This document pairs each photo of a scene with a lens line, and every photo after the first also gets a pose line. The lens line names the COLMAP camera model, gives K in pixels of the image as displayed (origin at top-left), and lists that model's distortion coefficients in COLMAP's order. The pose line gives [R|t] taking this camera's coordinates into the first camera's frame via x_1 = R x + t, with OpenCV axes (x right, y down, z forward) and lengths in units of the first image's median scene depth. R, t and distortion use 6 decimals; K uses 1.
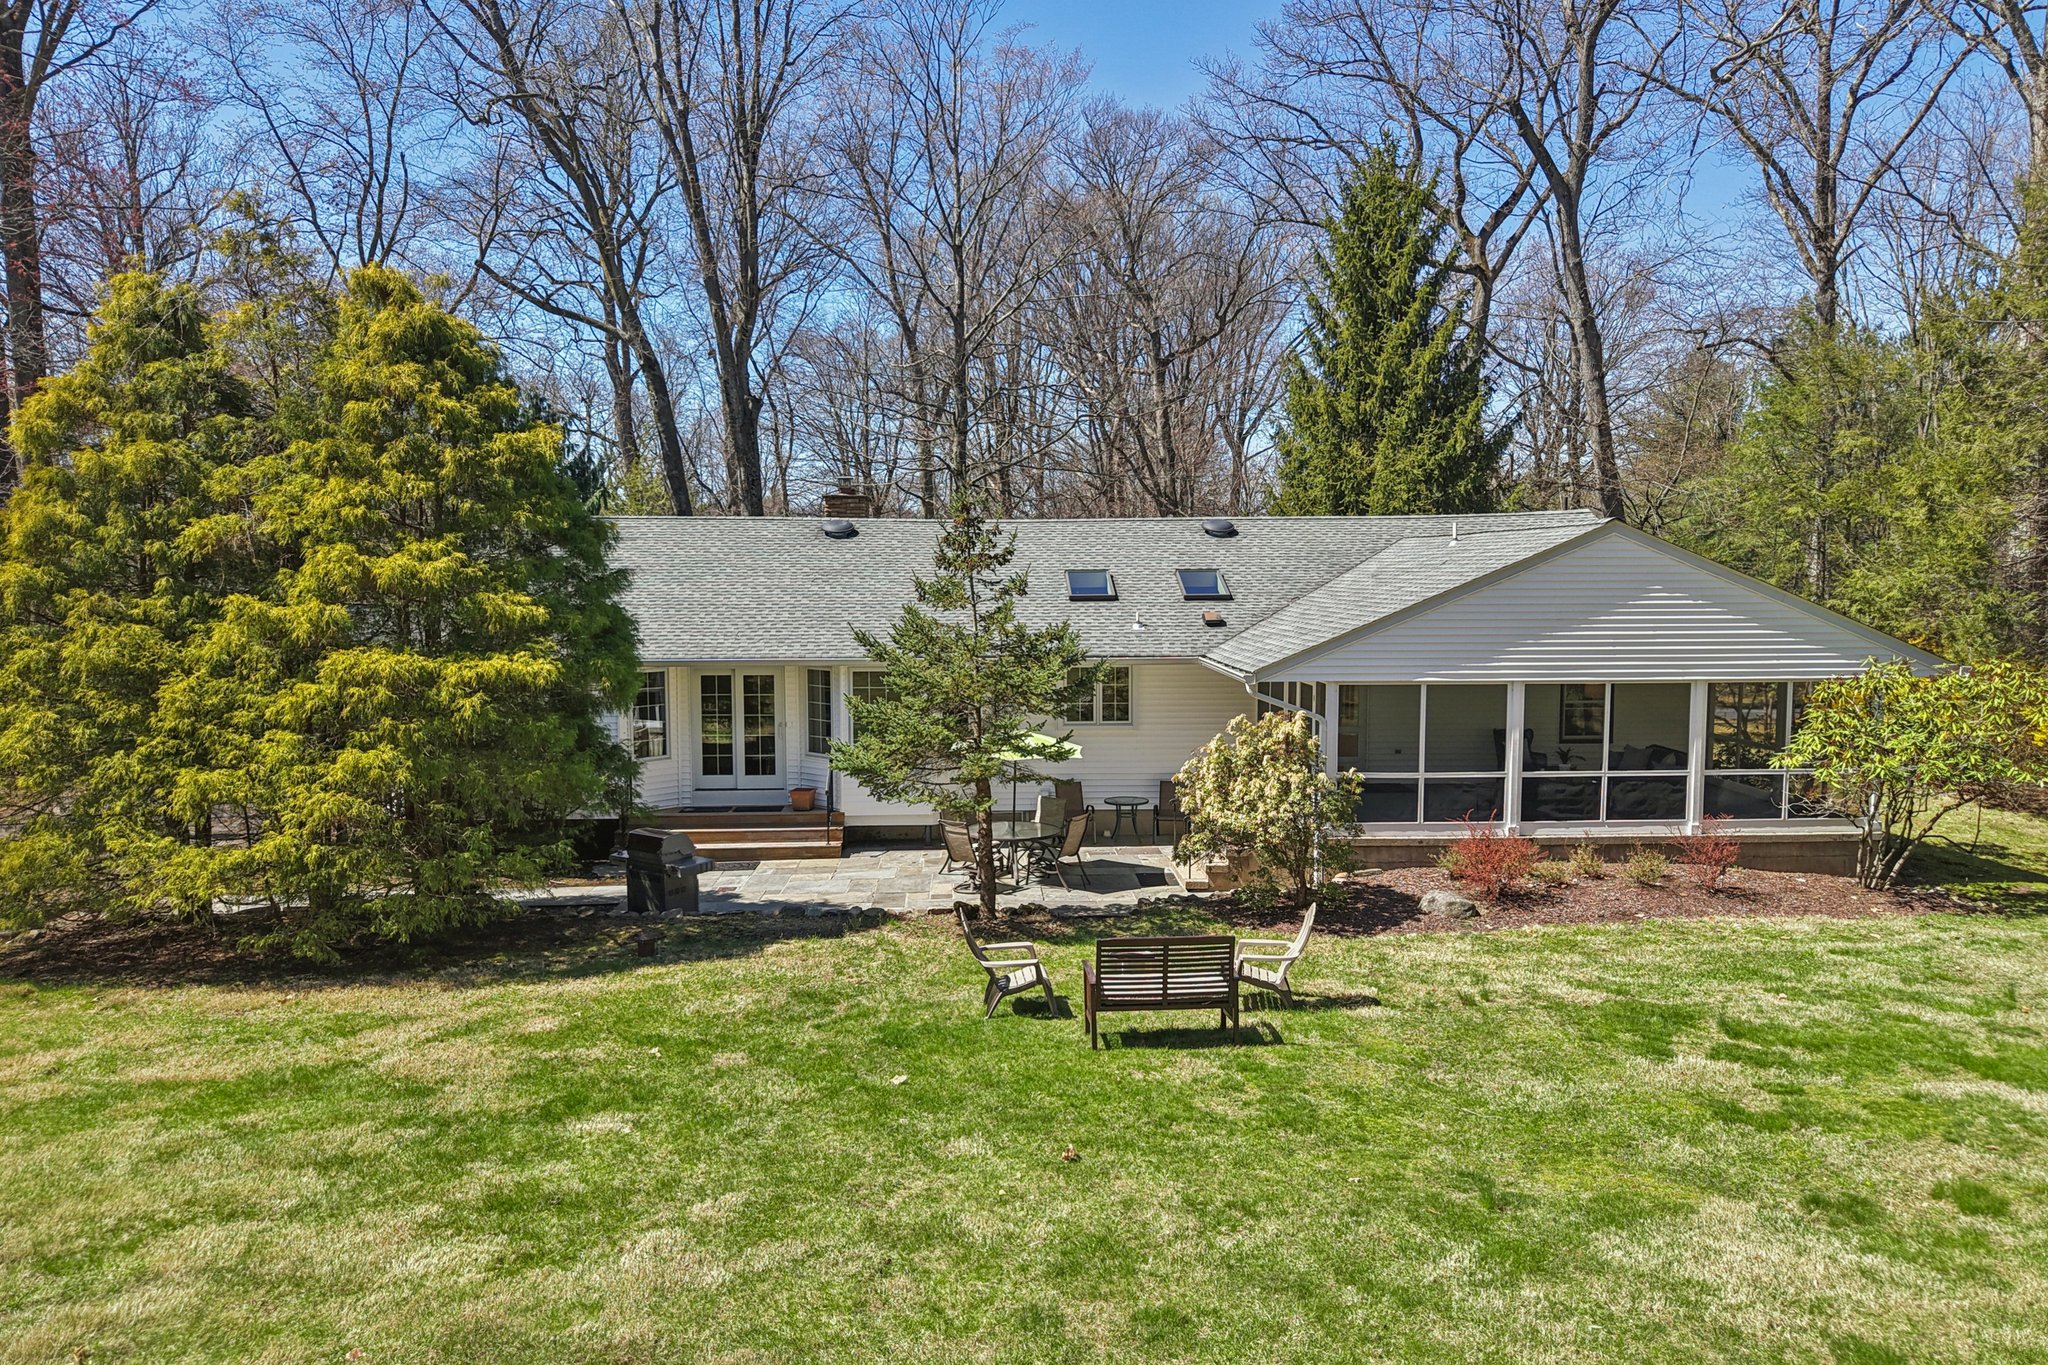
lens RADIAL K [[1361.2, 0, 1024.0], [0, 1361.2, 682.5], [0, 0, 1]] dist [0.047871, -0.068440]
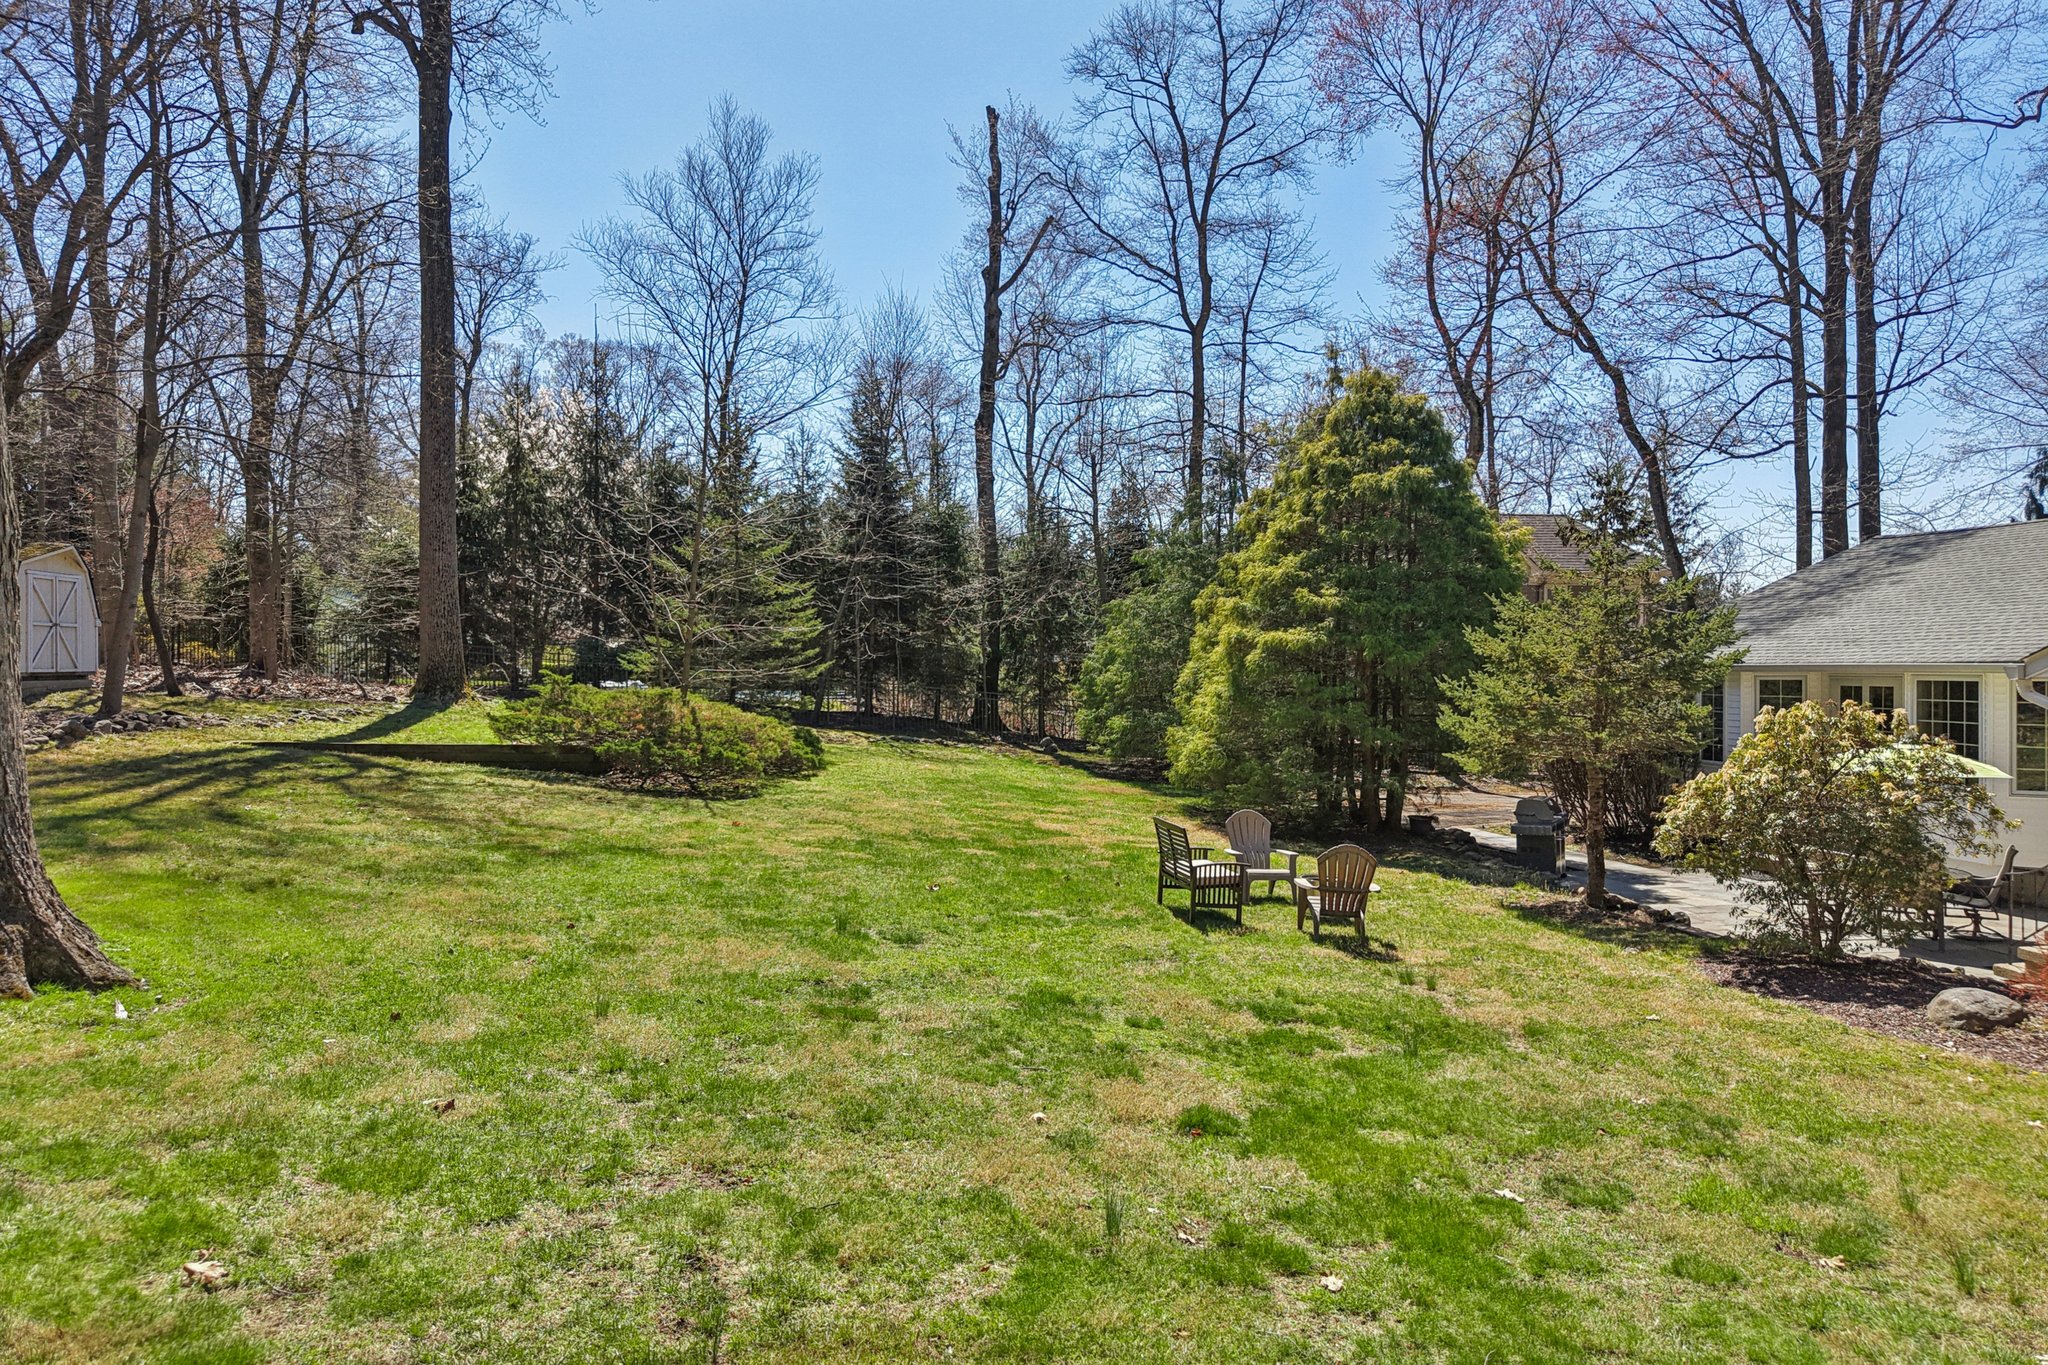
lens RADIAL K [[1361.2, 0, 1024.0], [0, 1361.2, 682.5], [0, 0, 1]] dist [0.047871, -0.068440]
pose [[0.099121, 0.015852, -0.994949, 0.788011], [-0.079145, 0.996831, 0.007997, 0.035963], [0.991923, 0.077953, 0.100062, 0.435822]]
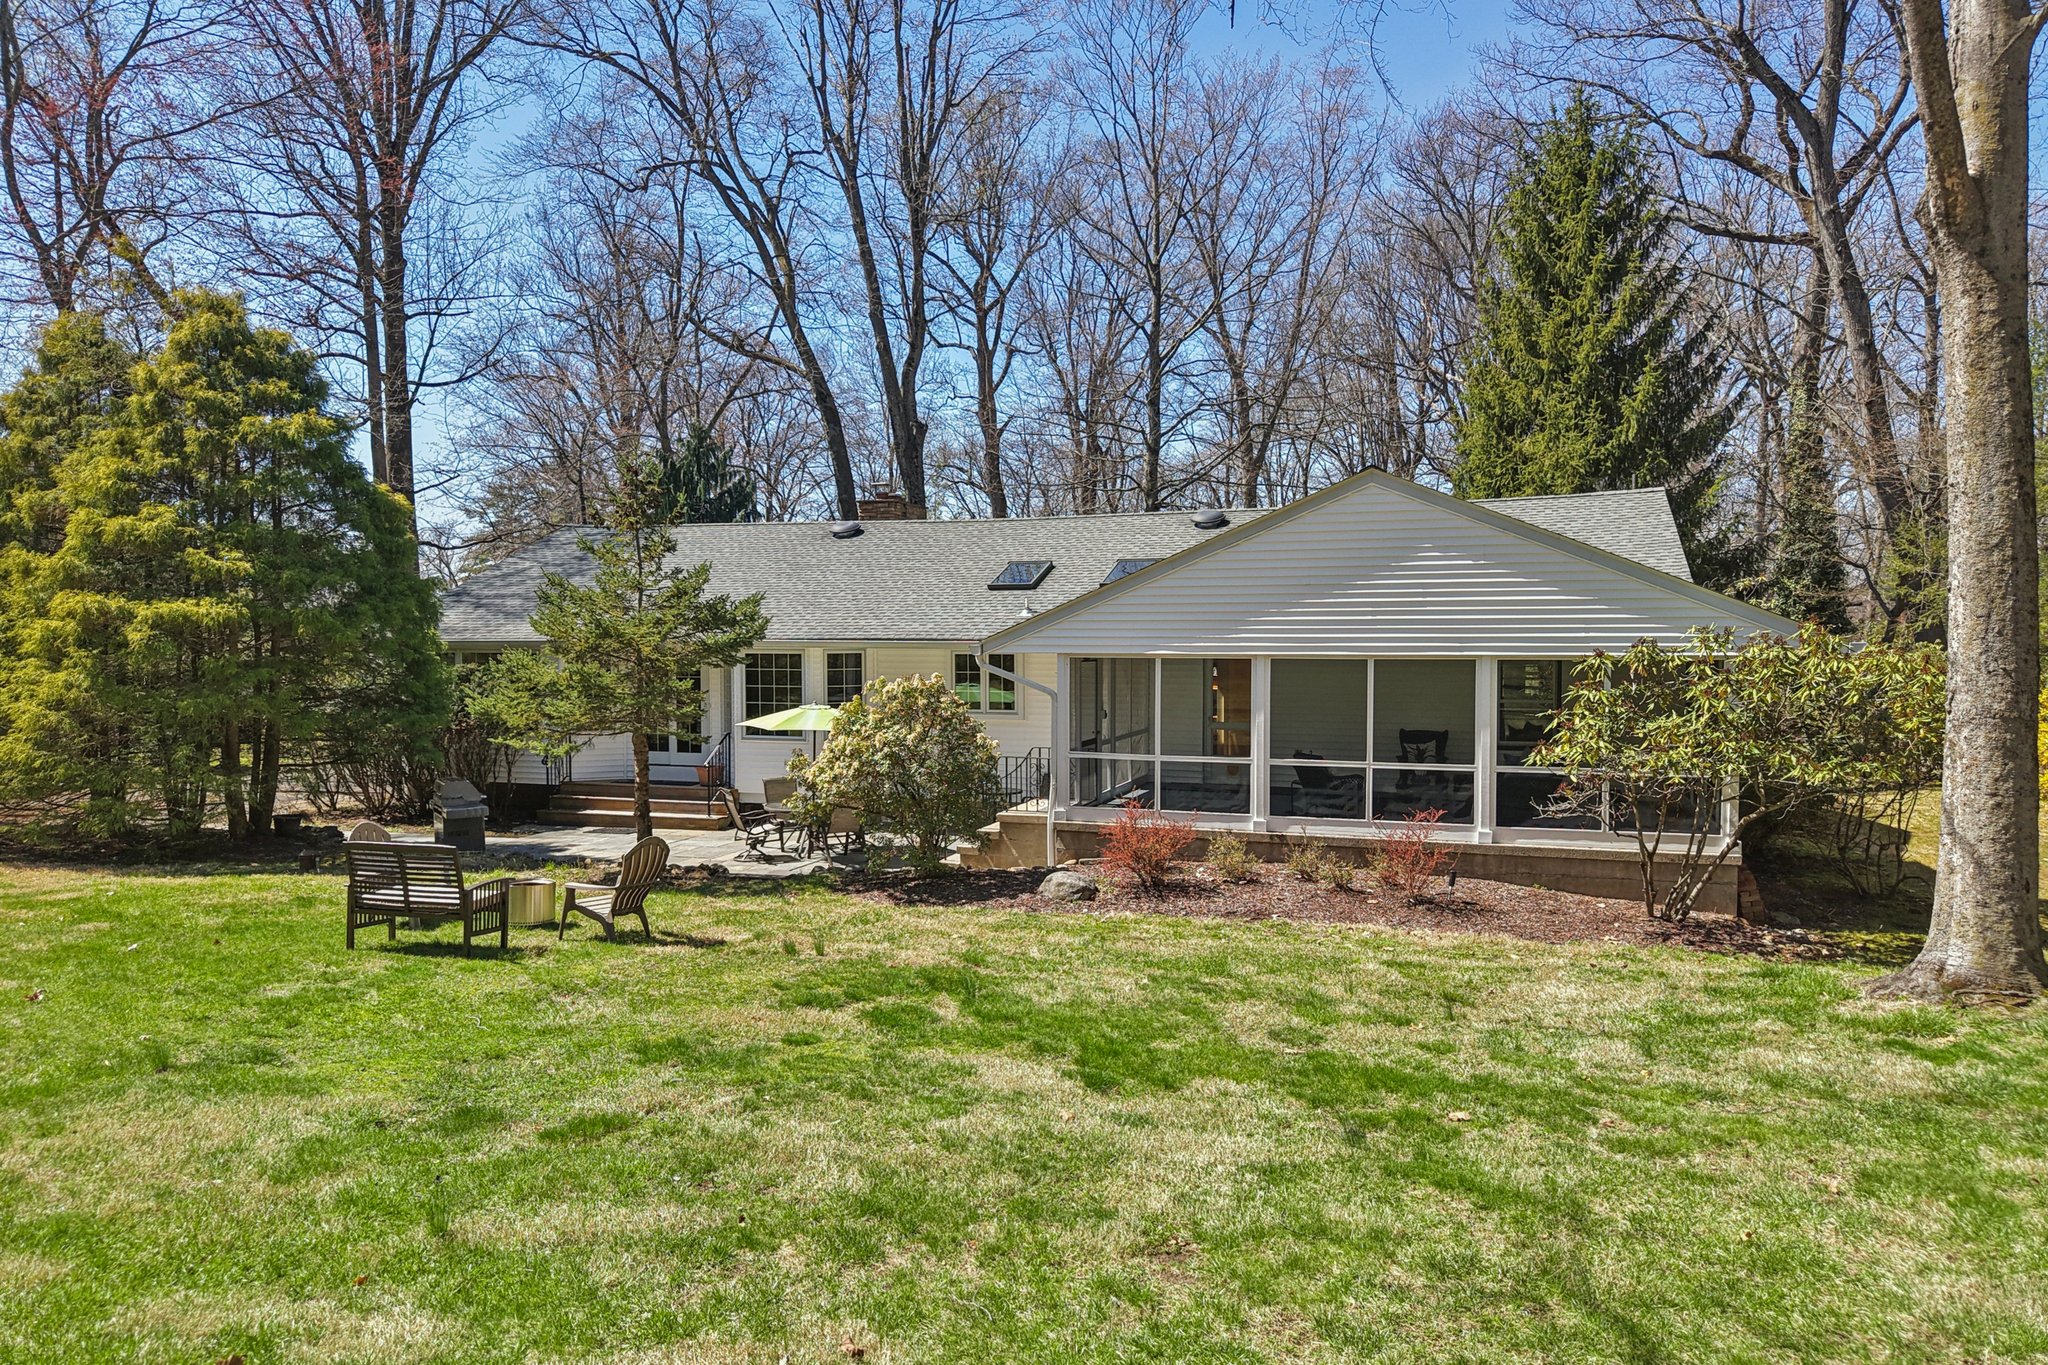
lens RADIAL K [[1361.2, 0, 1024.0], [0, 1361.2, 682.5], [0, 0, 1]] dist [0.047871, -0.068440]
pose [[0.930743, 0.016610, -0.365296, 0.539800], [-0.031852, 0.998853, -0.035737, 0.052985], [0.364284, 0.044898, 0.930205, 0.128652]]
